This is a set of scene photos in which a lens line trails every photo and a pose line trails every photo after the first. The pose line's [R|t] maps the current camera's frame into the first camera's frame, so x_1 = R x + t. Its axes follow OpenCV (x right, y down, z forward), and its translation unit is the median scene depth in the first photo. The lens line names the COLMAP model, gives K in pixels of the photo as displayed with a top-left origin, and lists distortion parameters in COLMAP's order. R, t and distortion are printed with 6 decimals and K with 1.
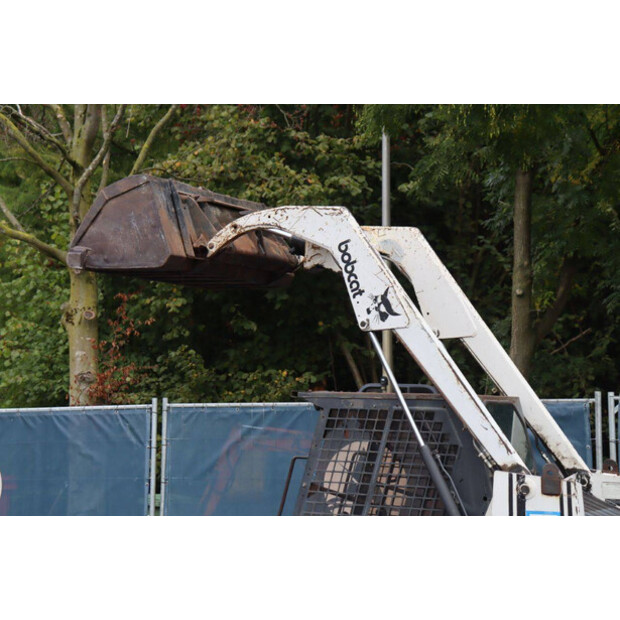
lens RADIAL K [[1523.9, 0, 313.3], [0, 1523.9, 314.0], [0, 0, 1]] dist [0.480417, 0.000000]
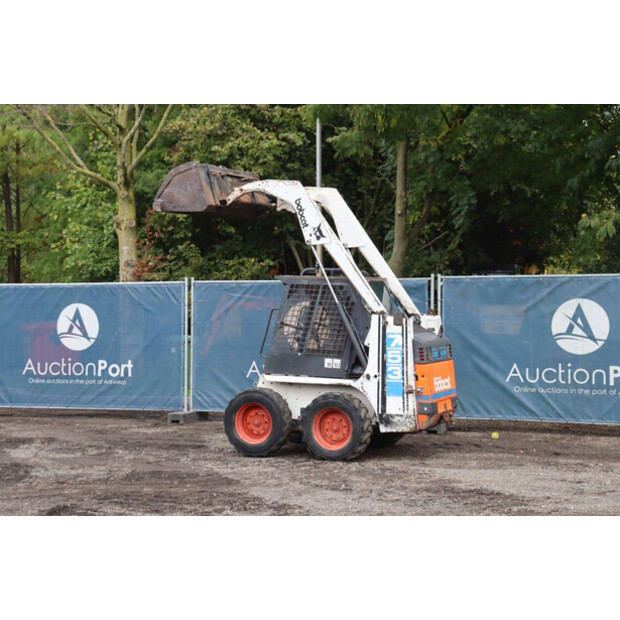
lens RADIAL K [[1260.3, 0, 307.1], [0, 1260.3, 324.3], [0, 0, 1]] dist [0.237167, 0.000000]
pose [[0.999193, -0.001365, 0.040138, -0.024048], [-0.002463, 0.995457, 0.095182, -0.029828], [-0.040086, -0.095204, 0.994650, -0.447227]]
